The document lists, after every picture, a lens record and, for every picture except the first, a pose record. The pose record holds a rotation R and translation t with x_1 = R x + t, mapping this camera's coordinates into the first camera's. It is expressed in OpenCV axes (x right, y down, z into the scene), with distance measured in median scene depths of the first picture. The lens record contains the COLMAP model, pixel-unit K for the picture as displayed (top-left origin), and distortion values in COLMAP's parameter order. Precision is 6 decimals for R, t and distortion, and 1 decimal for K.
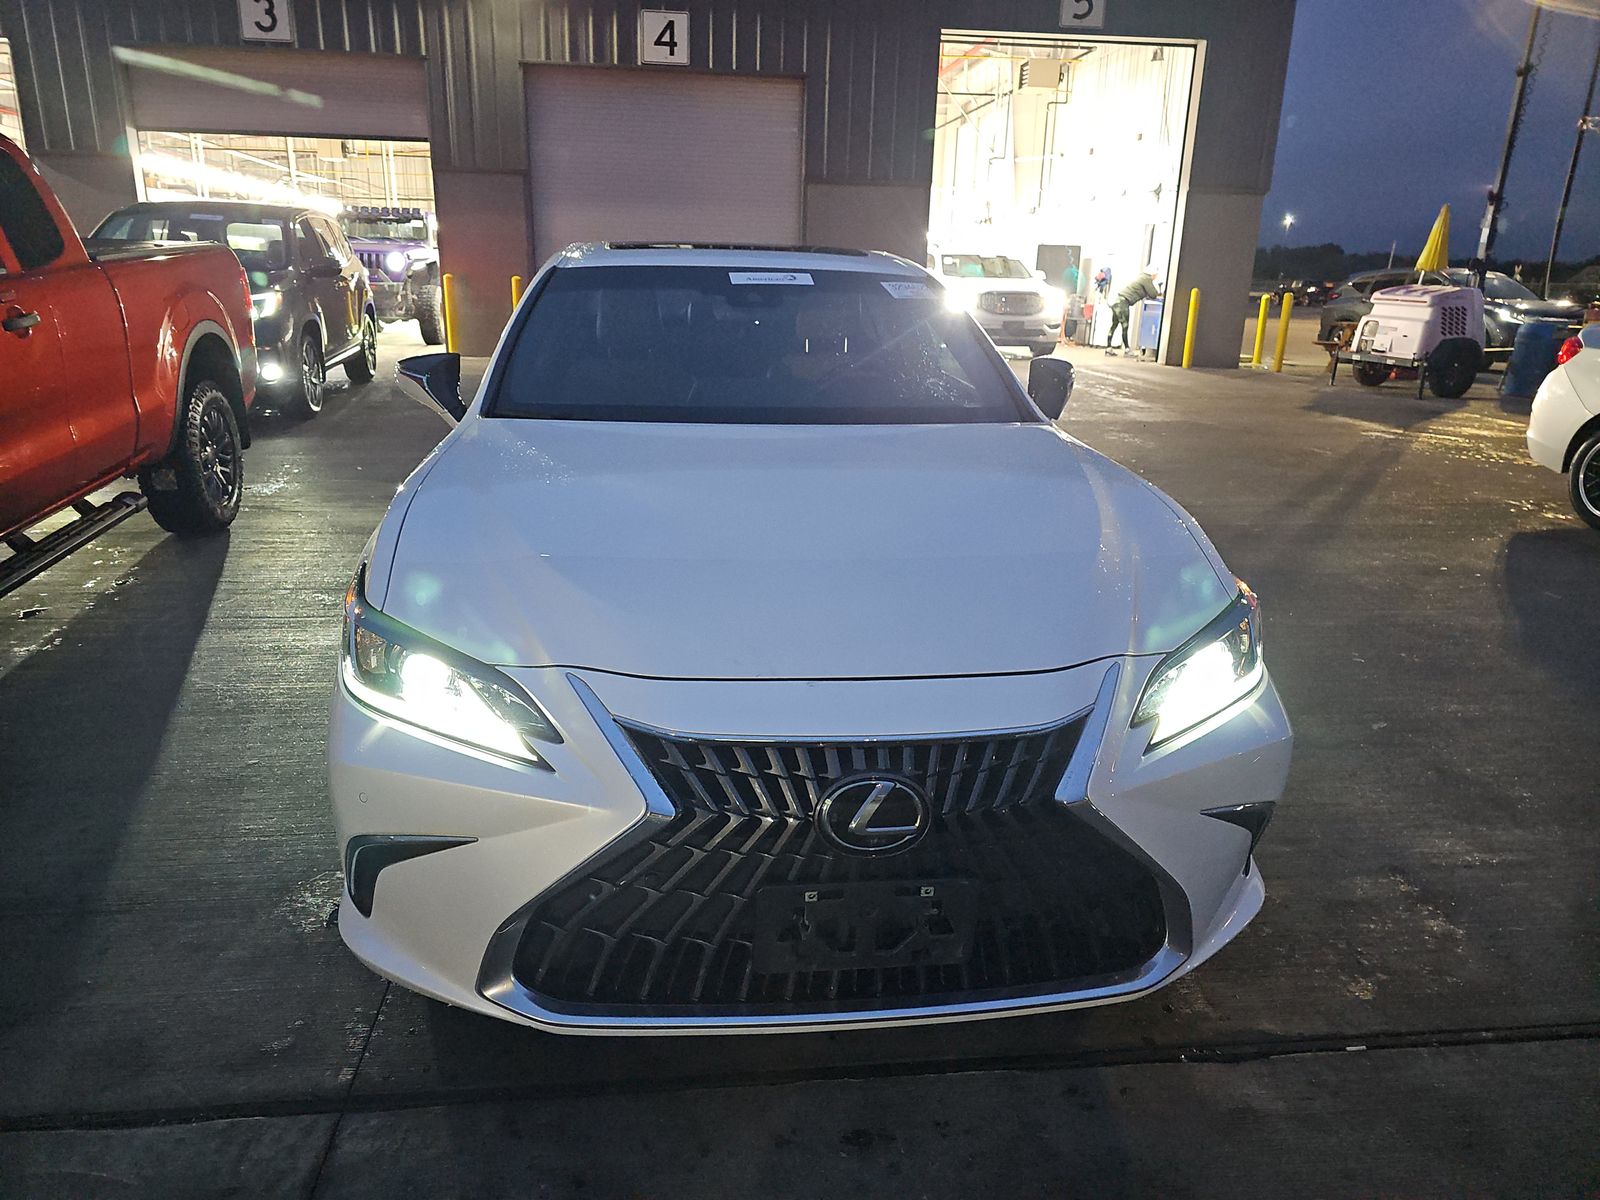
lens RADIAL K [[1070.0, 0, 769.9], [0, 1070.0, 599.9], [0, 0, 1]] dist [0.023595, -0.029289]
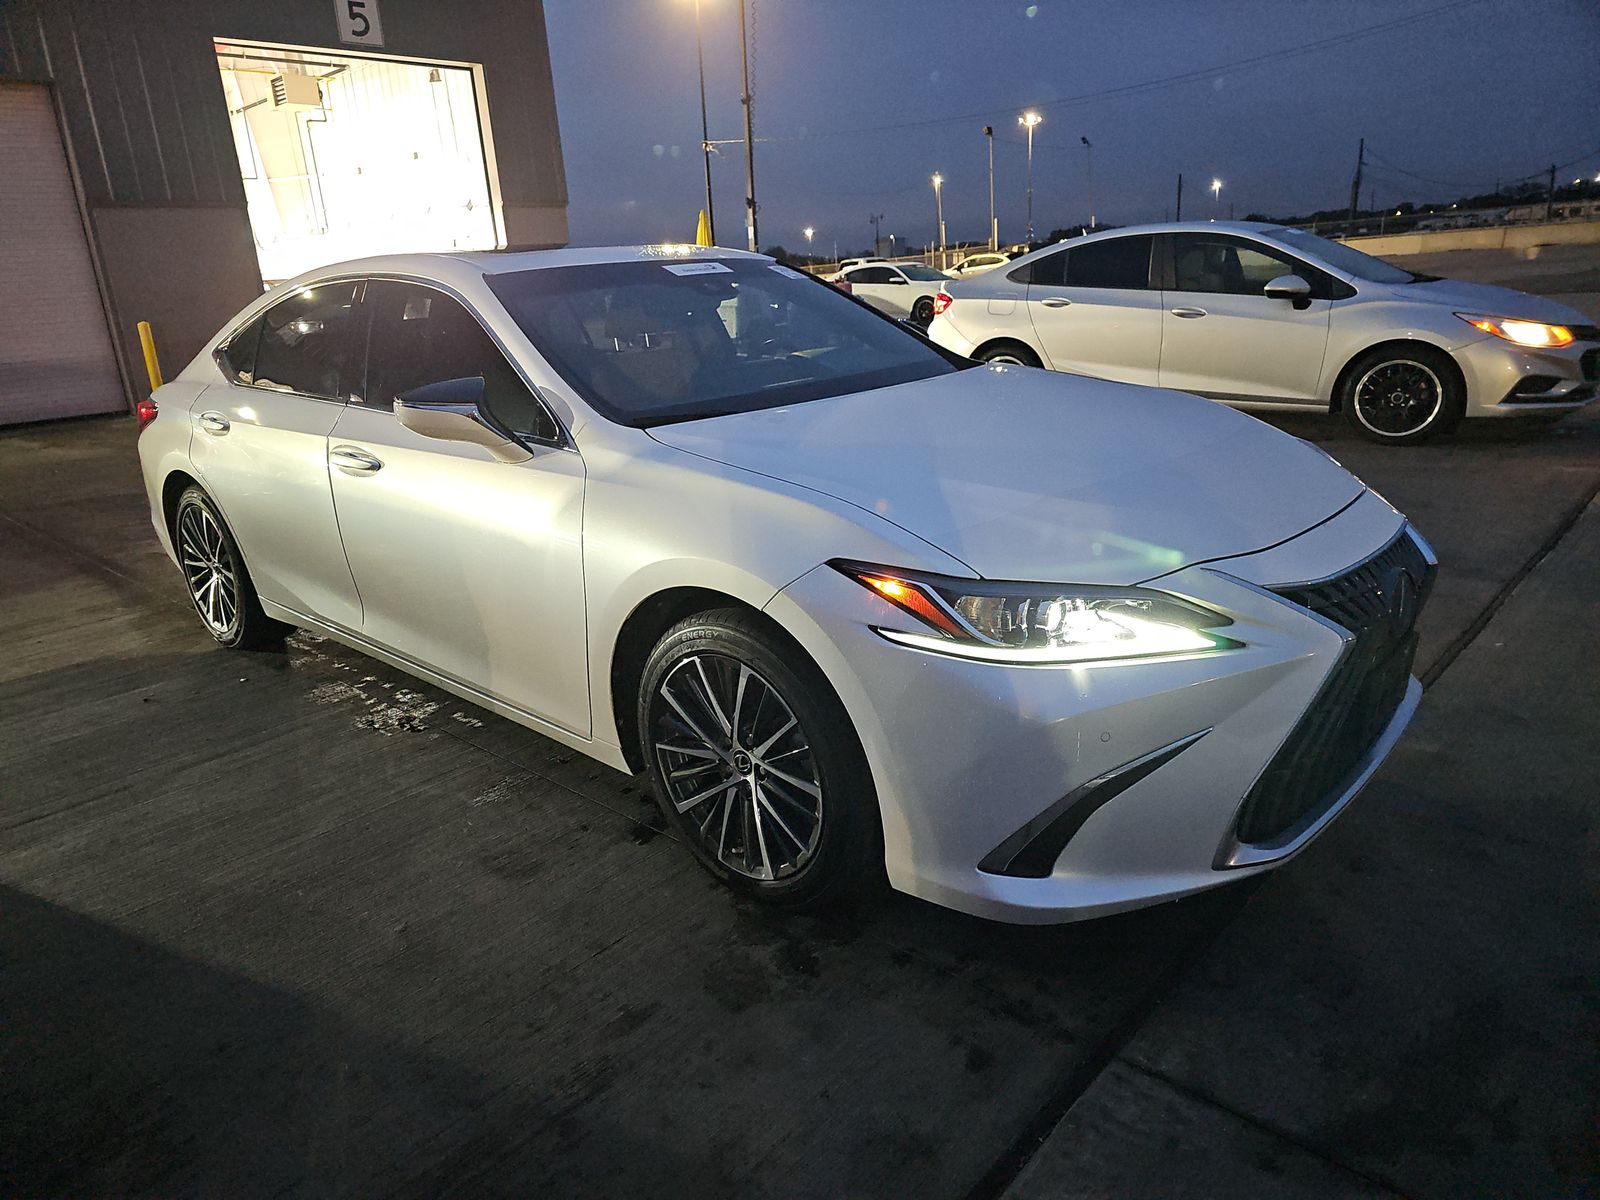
lens RADIAL K [[1070.0, 0, 769.9], [0, 1070.0, 599.9], [0, 0, 1]] dist [0.023595, -0.029289]
pose [[0.742607, -0.256280, 0.618753, -0.173924], [0.268832, 0.960256, 0.075083, -0.015439], [-0.613404, 0.110584, 0.781989, 0.052911]]
